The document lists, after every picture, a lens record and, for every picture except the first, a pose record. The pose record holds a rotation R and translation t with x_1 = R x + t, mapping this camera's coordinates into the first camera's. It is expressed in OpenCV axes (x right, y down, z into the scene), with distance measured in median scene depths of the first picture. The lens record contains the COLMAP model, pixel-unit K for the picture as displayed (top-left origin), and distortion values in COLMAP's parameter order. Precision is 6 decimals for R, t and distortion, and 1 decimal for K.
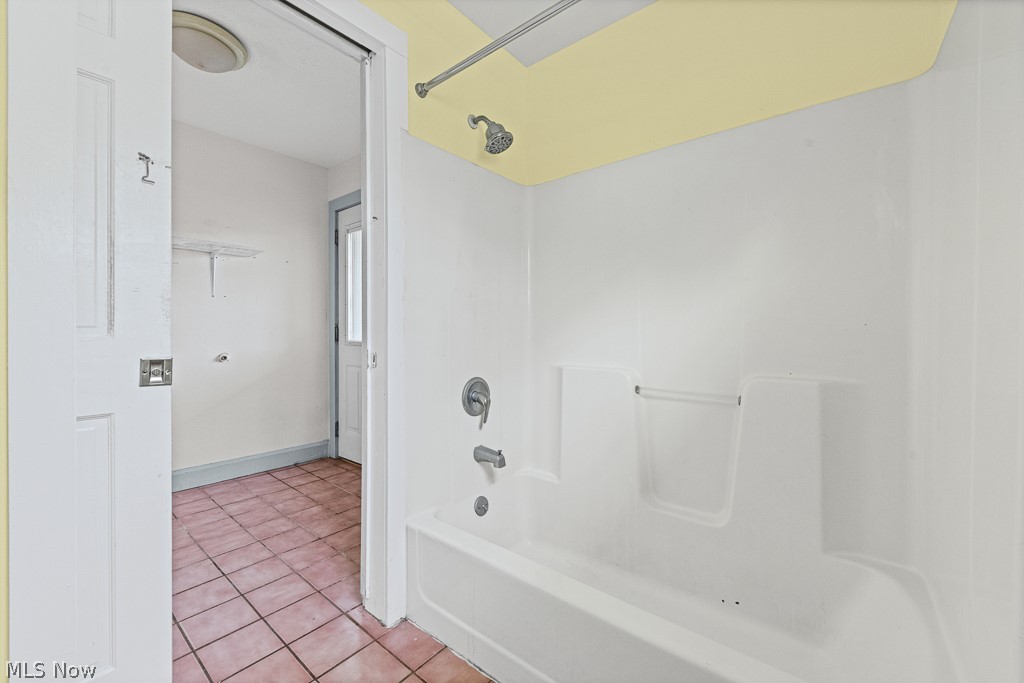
lens RADIAL K [[406.3, 0, 506.5], [0, 406.3, 337.4], [0, 0, 1]] dist [-0.000108, -0.002247]
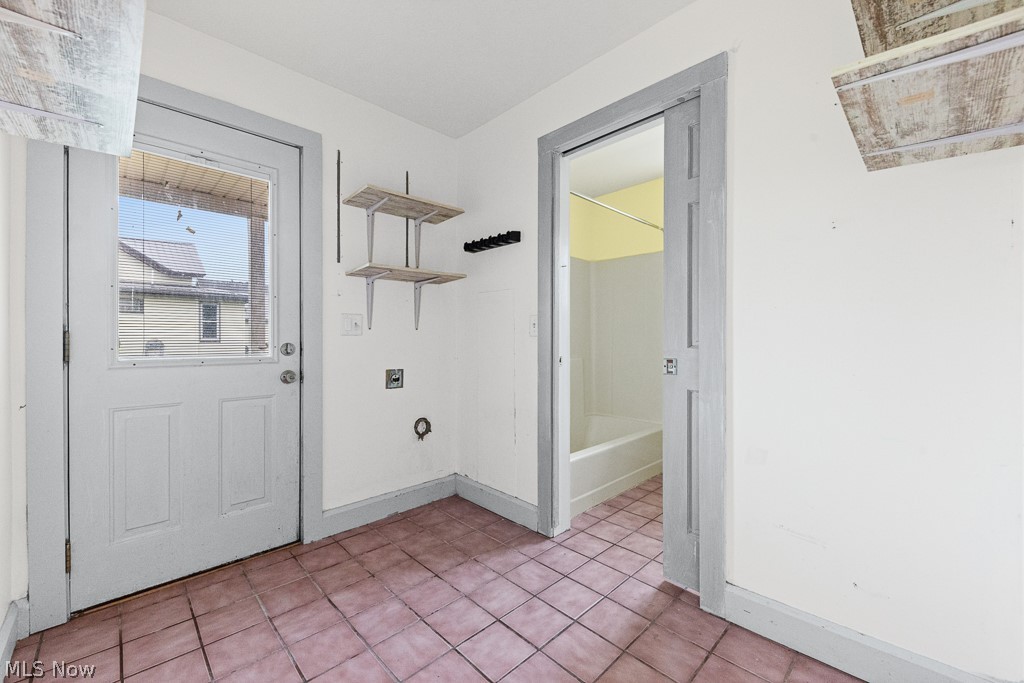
lens RADIAL K [[406.3, 0, 510.3], [0, 406.3, 349.6], [0, 0, 1]] dist [-0.000108, -0.002247]
pose [[0.114649, -0.027047, 0.993038, -1.254035], [0.017398, 0.999531, 0.025215, -0.016302], [-0.993254, 0.014386, 0.115065, 0.699927]]
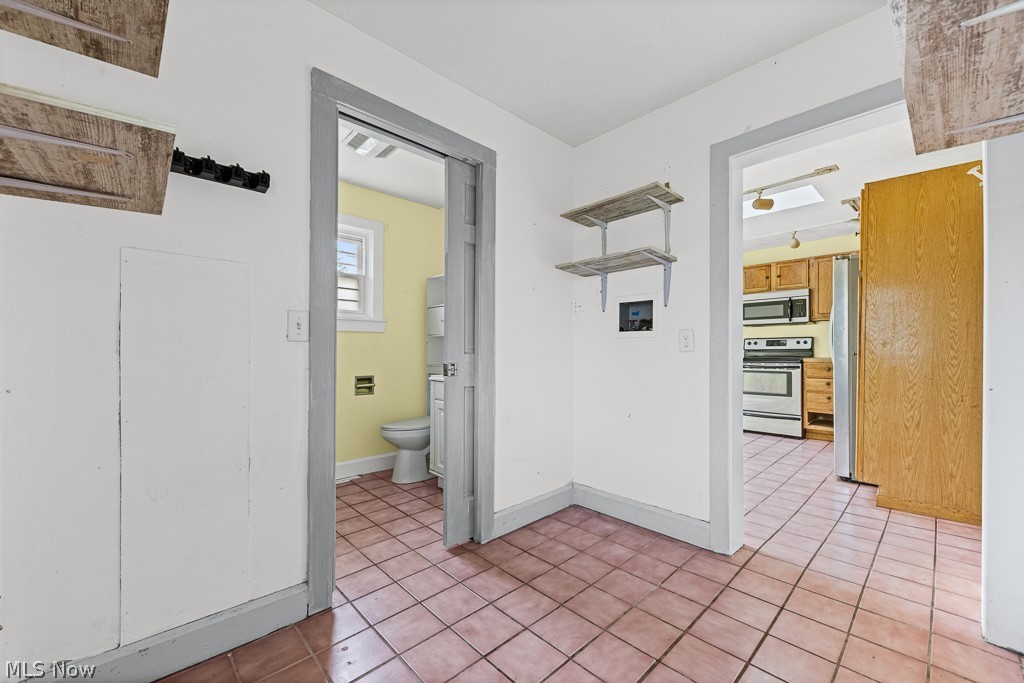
lens RADIAL K [[406.3, 0, 493.7], [0, 406.3, 364.3], [0, 0, 1]] dist [-0.000108, -0.002247]
pose [[-0.989744, -0.000820, 0.142847, -0.667881], [0.005775, 0.998937, 0.045742, -0.014497], [-0.142732, 0.046098, -0.988687, 1.419347]]
